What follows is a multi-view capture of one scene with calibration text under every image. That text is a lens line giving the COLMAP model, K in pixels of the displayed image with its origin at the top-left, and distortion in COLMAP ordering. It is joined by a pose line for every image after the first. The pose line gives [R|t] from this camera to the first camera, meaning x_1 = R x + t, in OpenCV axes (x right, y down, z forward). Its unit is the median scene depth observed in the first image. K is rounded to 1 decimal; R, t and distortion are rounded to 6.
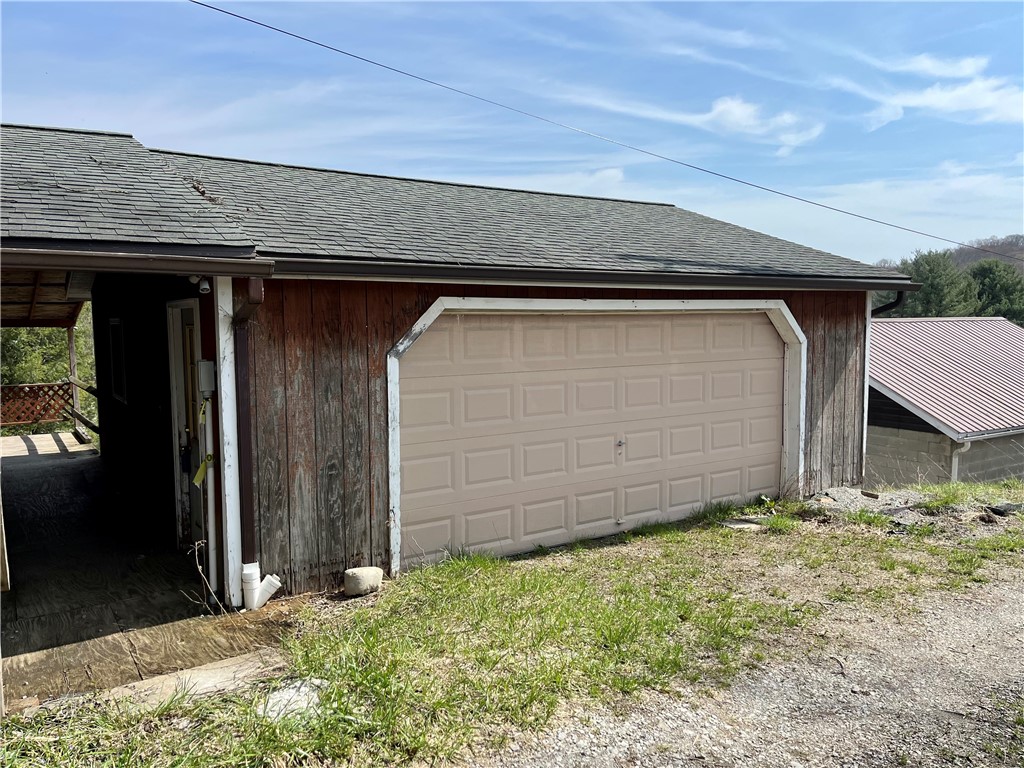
lens RADIAL K [[782.2, 0, 526.5], [0, 782.2, 386.1], [0, 0, 1]] dist [0.027069, -0.002986]
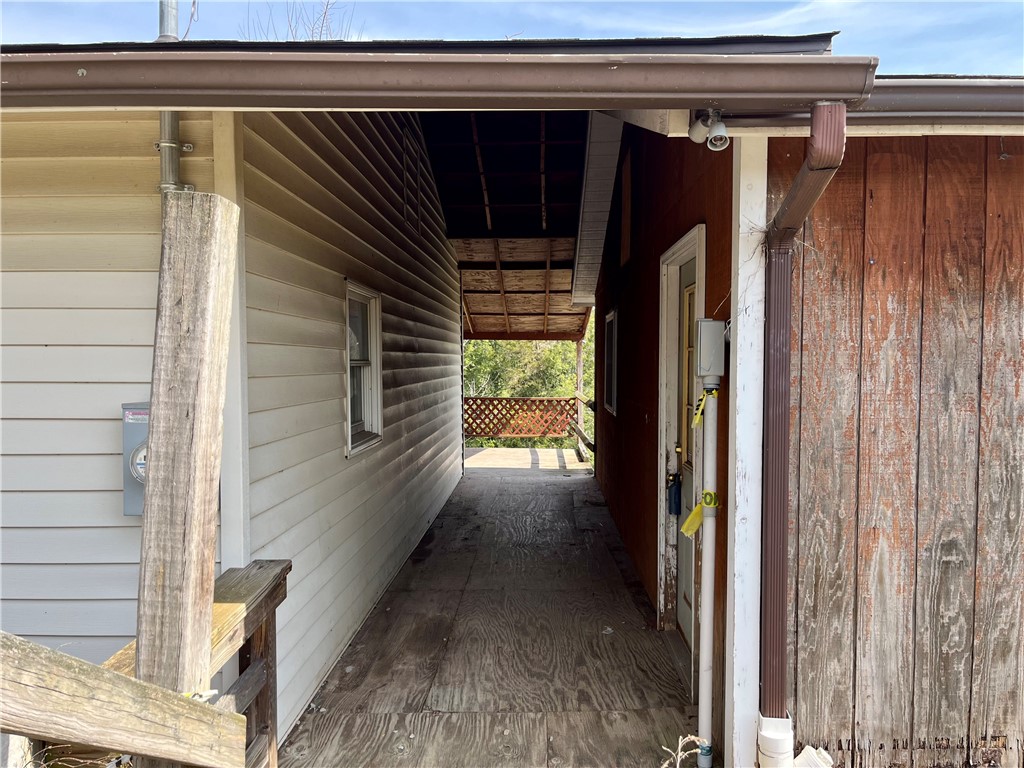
lens RADIAL K [[782.2, 0, 526.5], [0, 782.2, 386.1], [0, 0, 1]] dist [0.027069, -0.002986]
pose [[0.815474, 0.029620, -0.578035, -0.184430], [-0.058030, 0.997842, -0.030735, 0.035247], [0.575877, 0.058607, 0.815433, 0.453897]]
